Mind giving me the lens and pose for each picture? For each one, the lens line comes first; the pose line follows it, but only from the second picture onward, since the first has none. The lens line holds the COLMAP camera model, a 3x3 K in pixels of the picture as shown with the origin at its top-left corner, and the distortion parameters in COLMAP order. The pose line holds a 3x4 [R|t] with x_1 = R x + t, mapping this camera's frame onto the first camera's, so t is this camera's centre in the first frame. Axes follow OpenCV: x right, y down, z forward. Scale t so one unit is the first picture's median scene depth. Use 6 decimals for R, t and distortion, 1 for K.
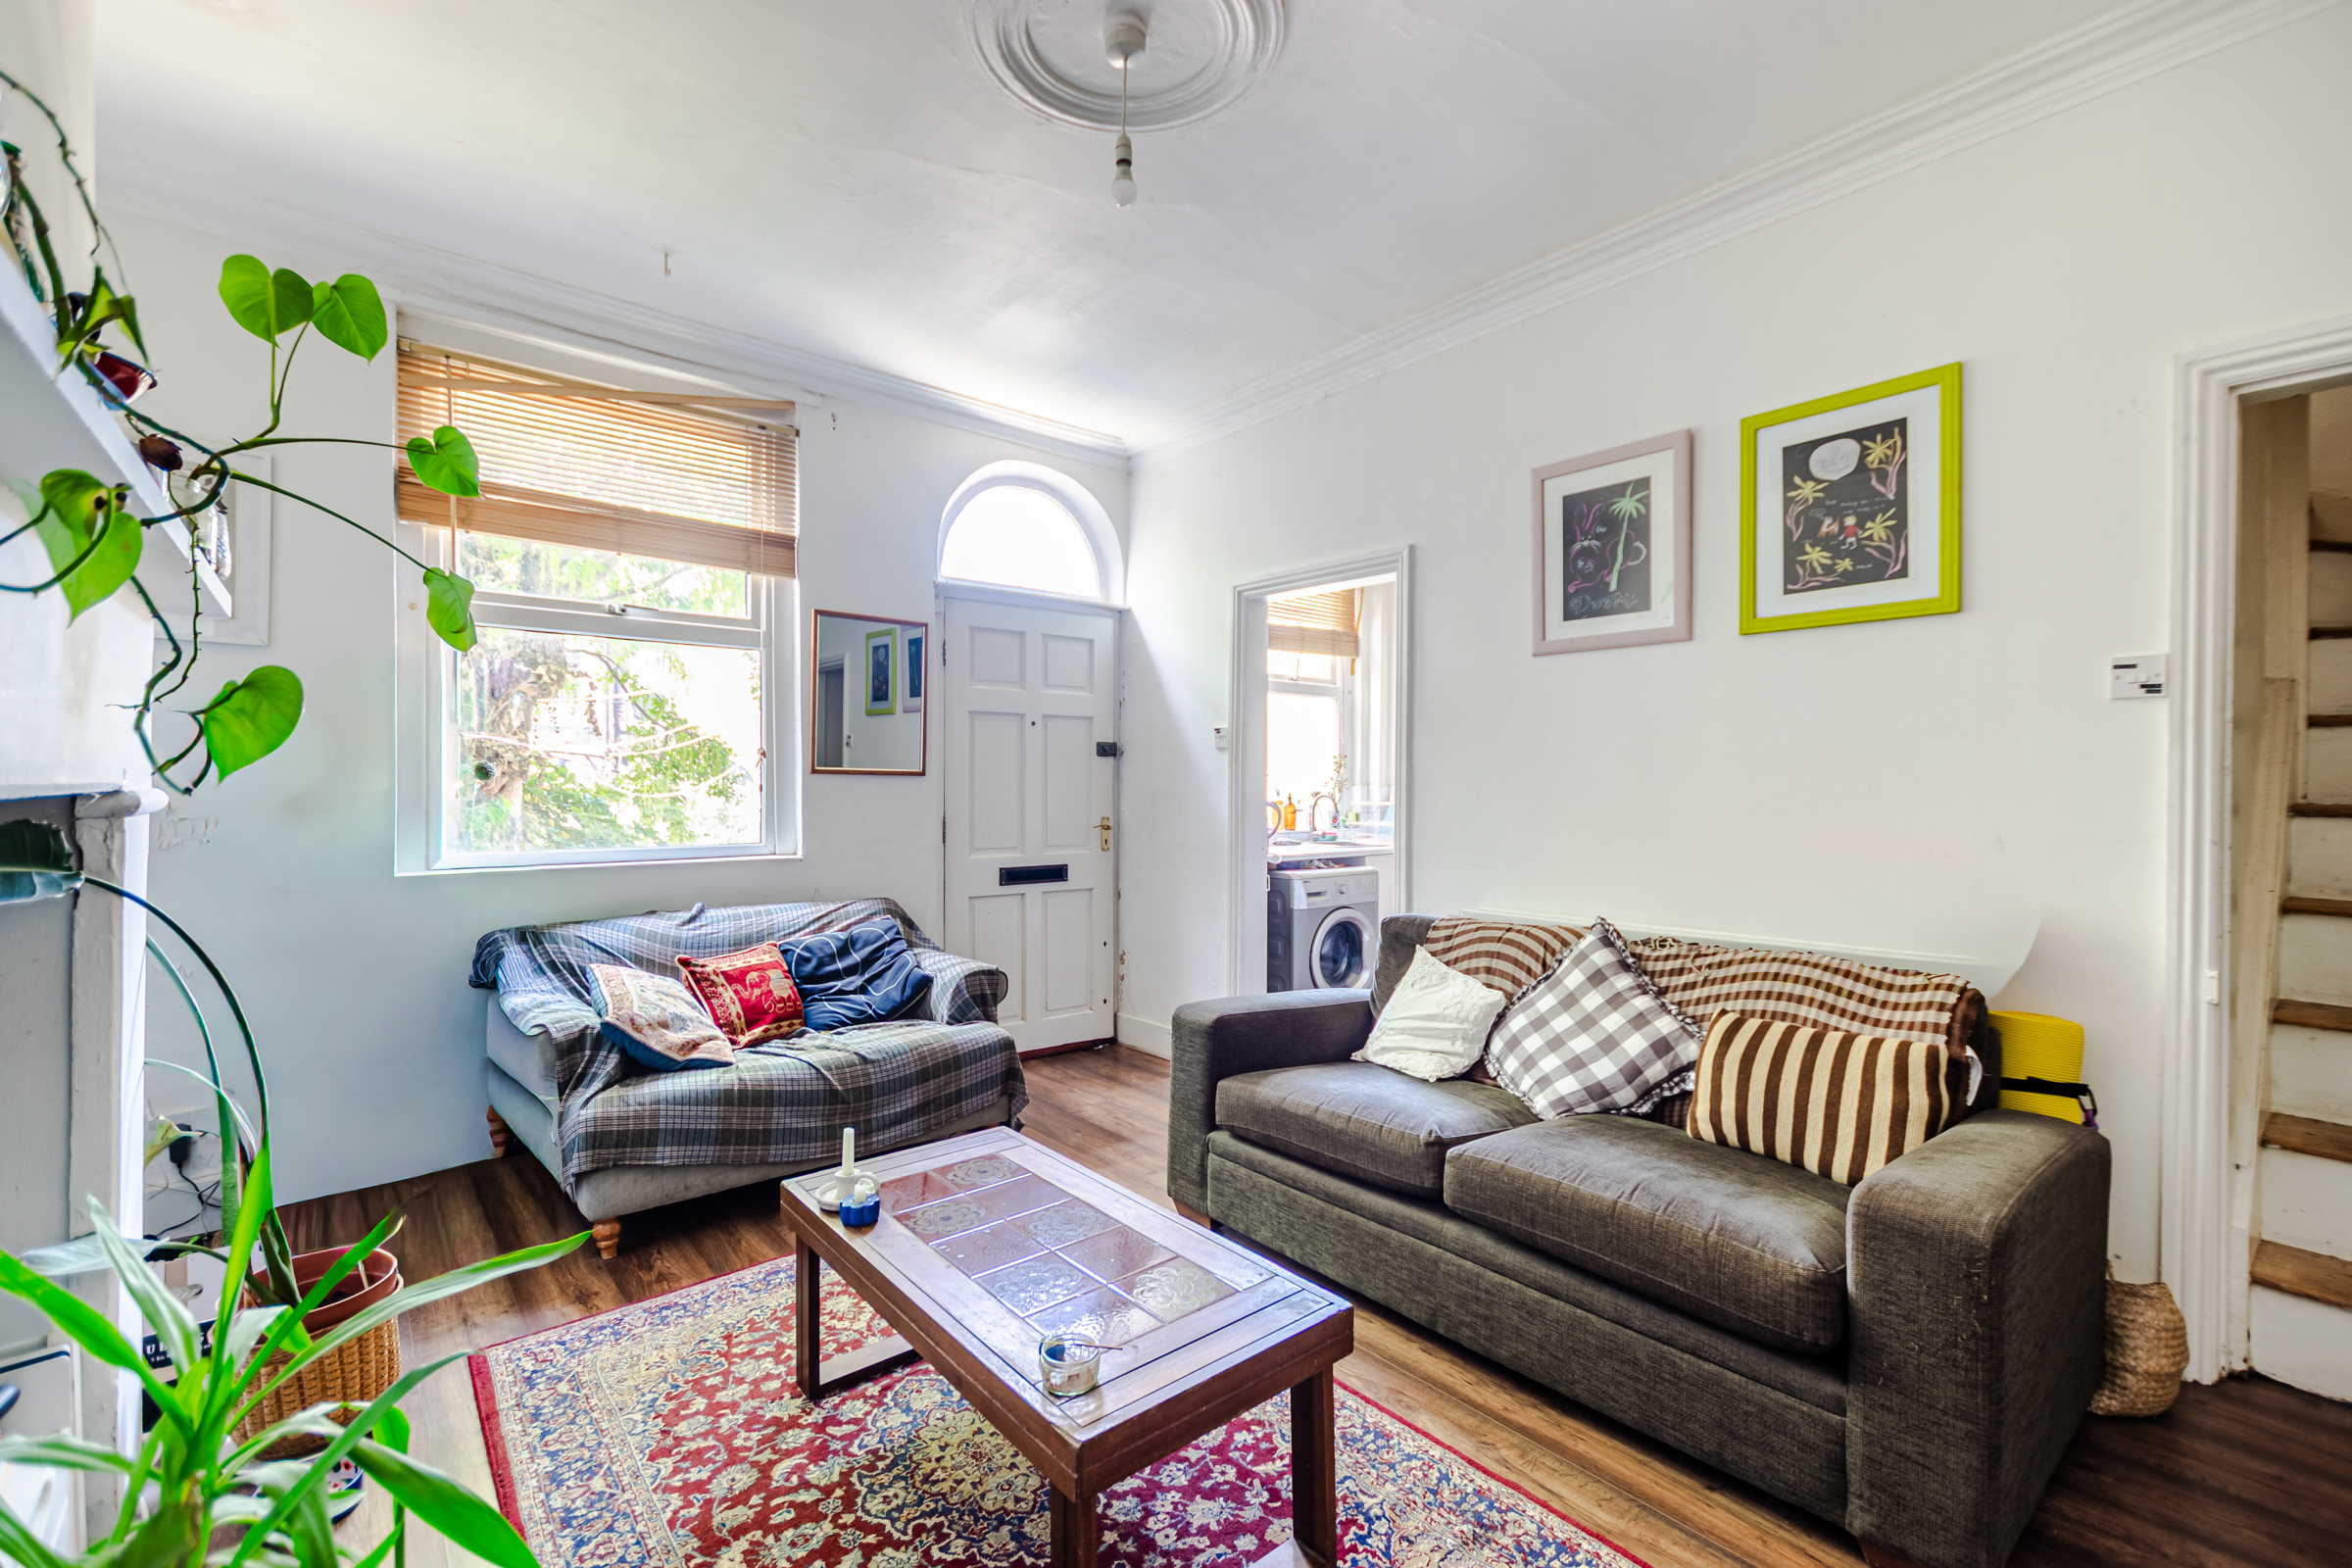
lens RADIAL K [[1005.3, 0, 1173.2], [0, 1005.3, 782.7], [0, 0, 1]] dist [0.002557, 0.000370]
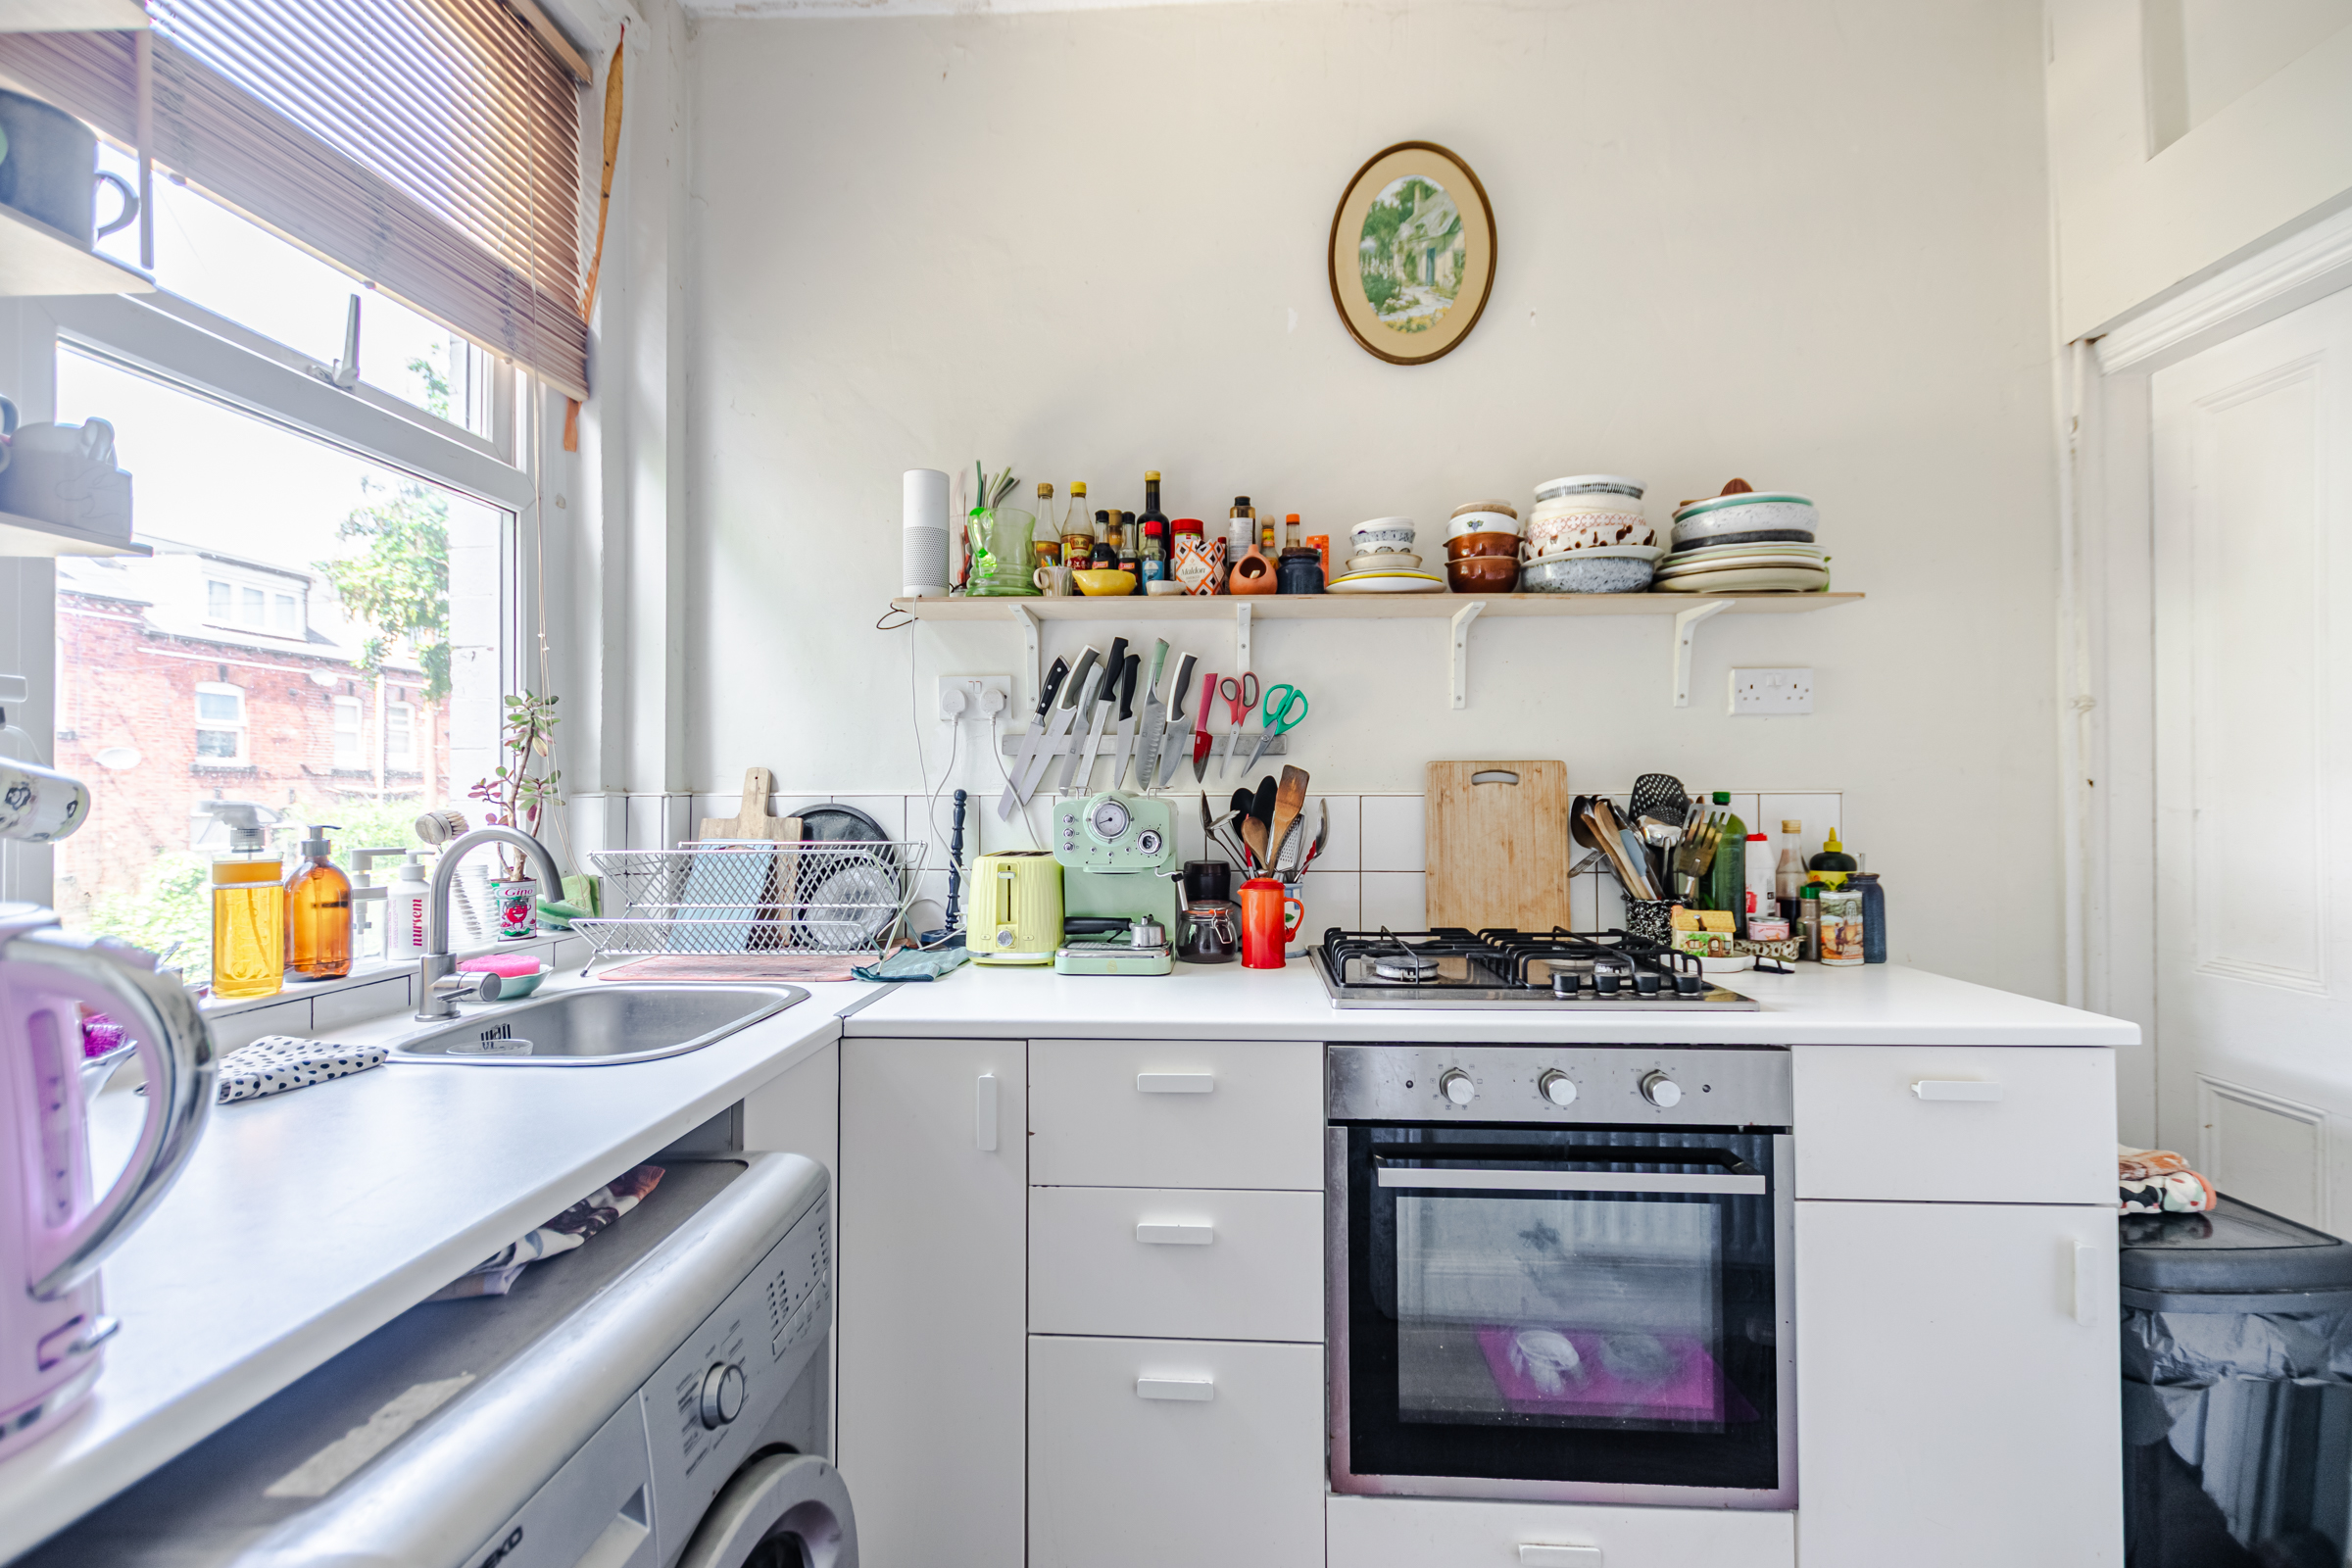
lens RADIAL K [[1005.3, 0, 1177.5], [0, 1005.3, 790.9], [0, 0, 1]] dist [0.002557, 0.000370]
pose [[0.676216, -0.006483, 0.736675, 0.074052], [0.006531, 0.999975, 0.002805, 0.001577], [-0.736674, 0.002915, 0.676241, 0.656530]]
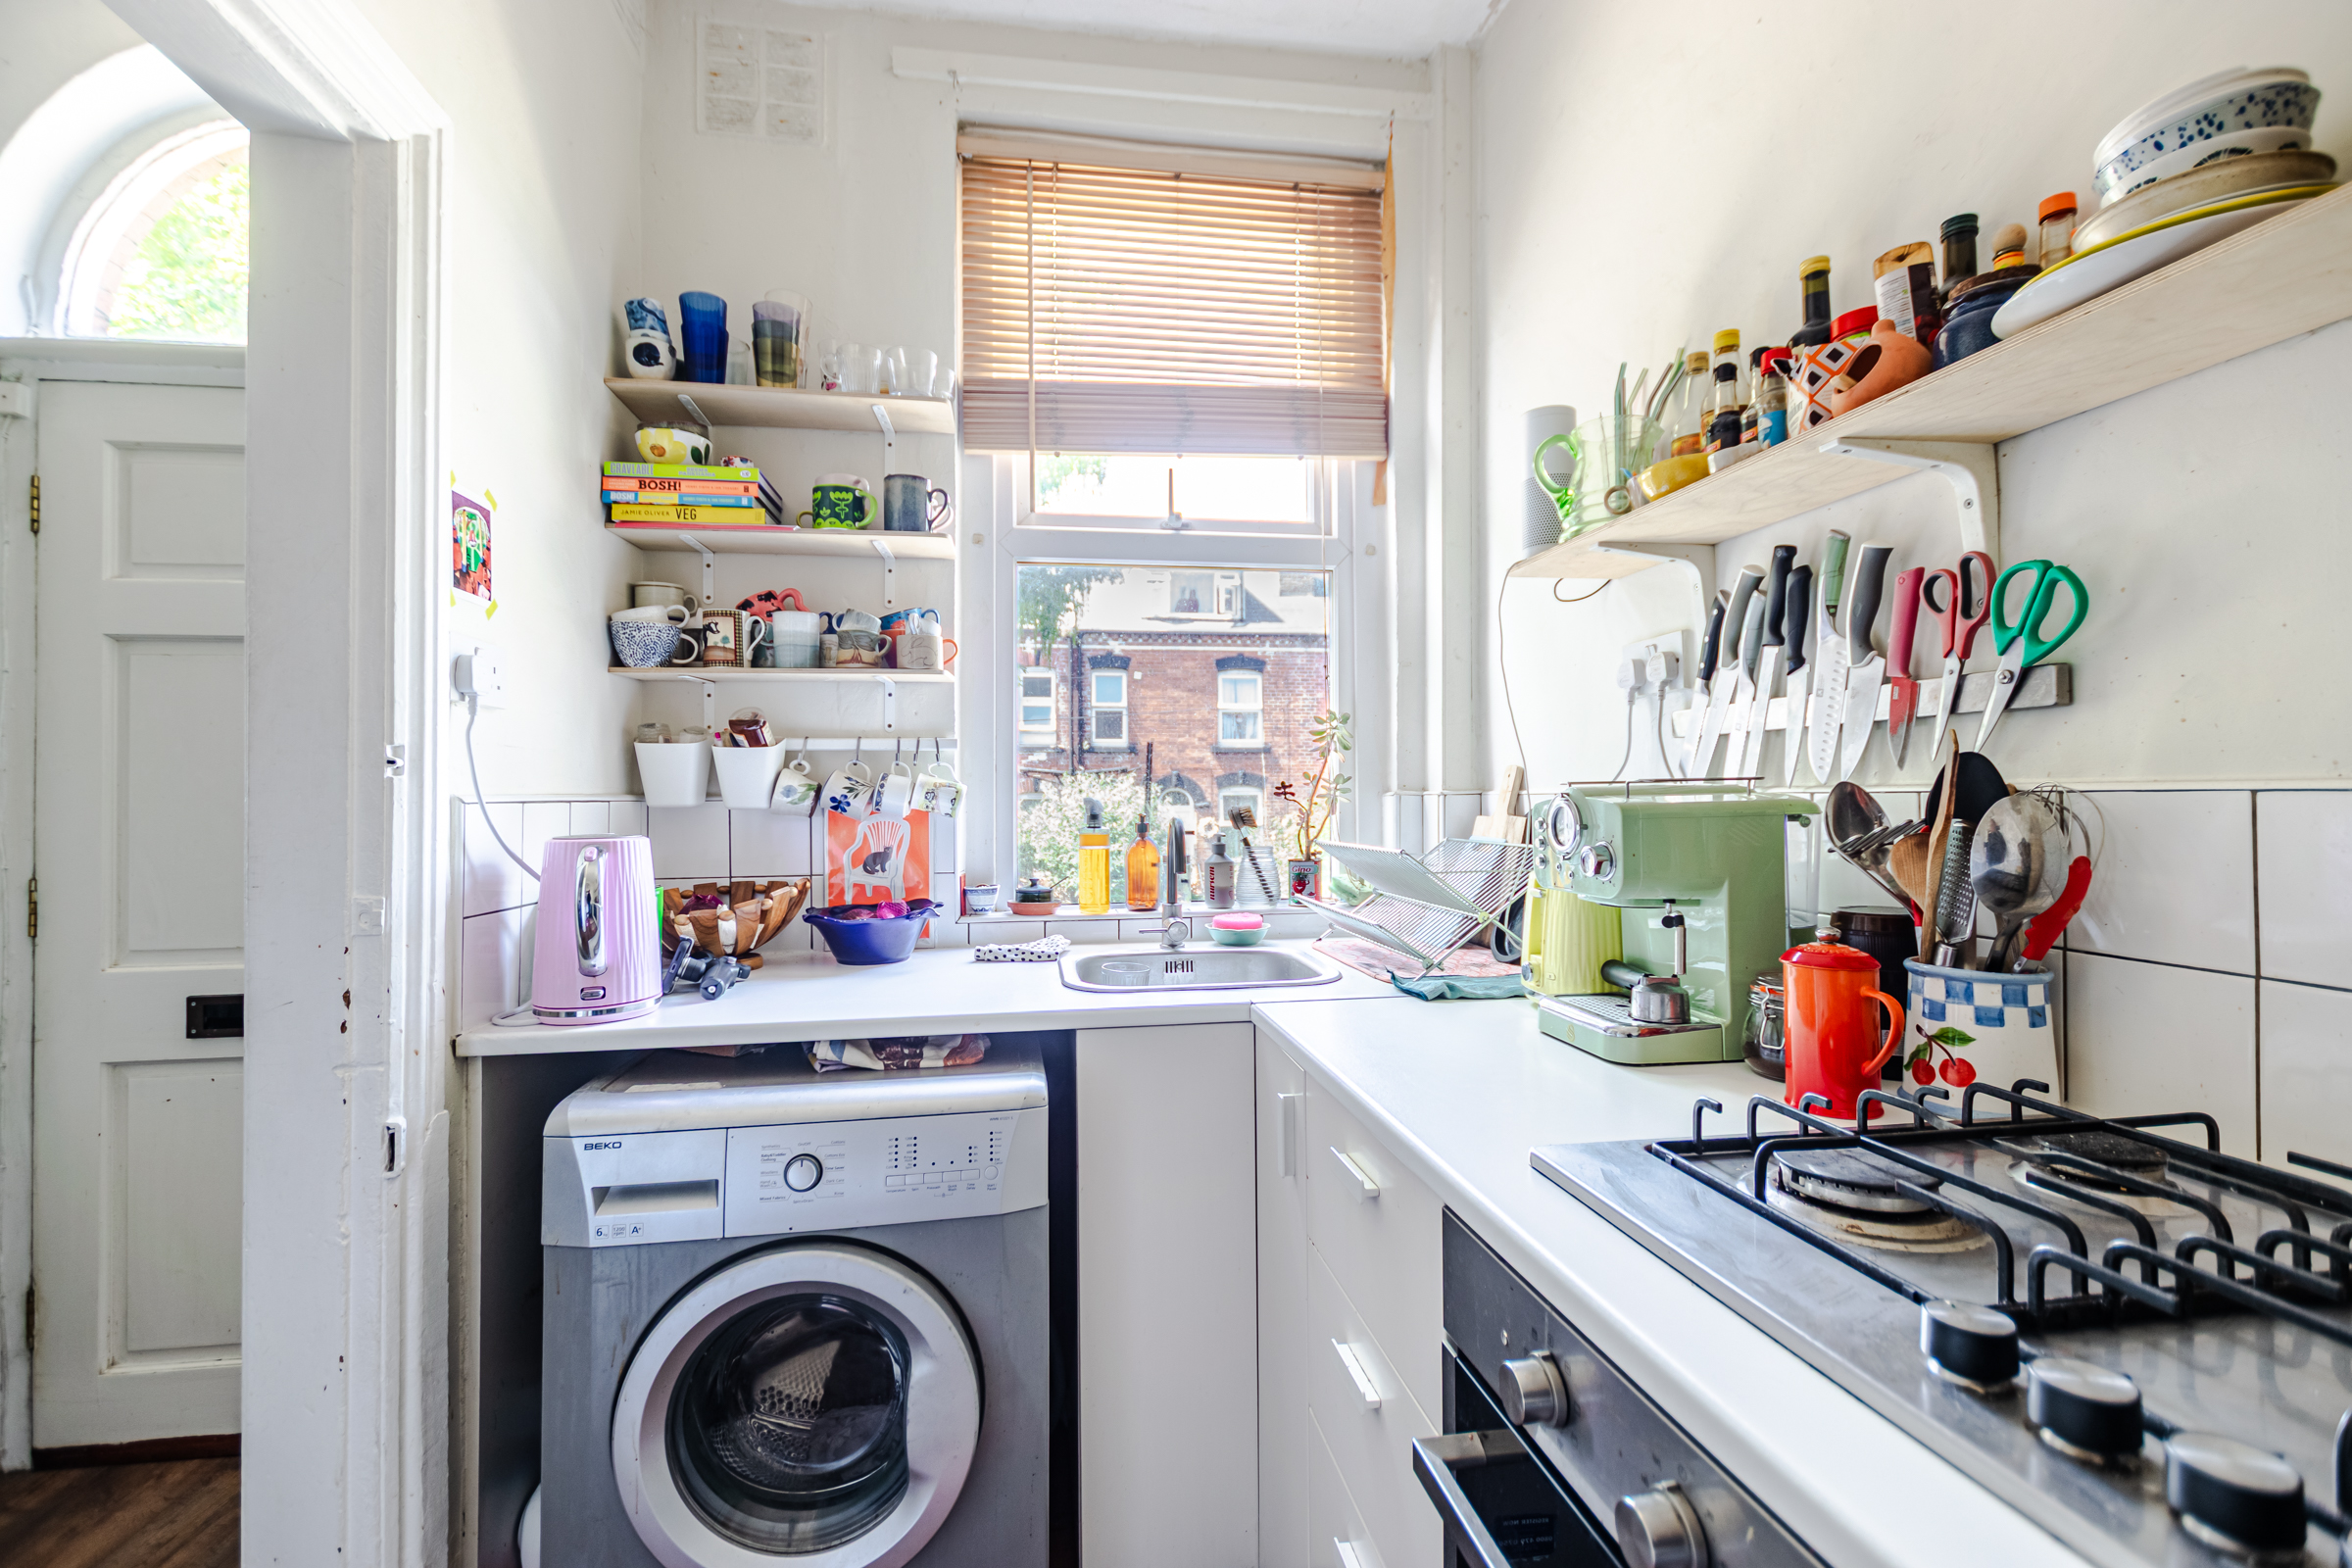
lens RADIAL K [[1005.3, 0, 1175.3], [0, 1005.3, 778.2], [0, 0, 1]] dist [0.002557, 0.000370]
pose [[0.851122, -0.019317, -0.524613, 0.313804], [0.009183, 0.999718, -0.021913, 0.003899], [0.524888, 0.013833, 0.851059, 0.651543]]
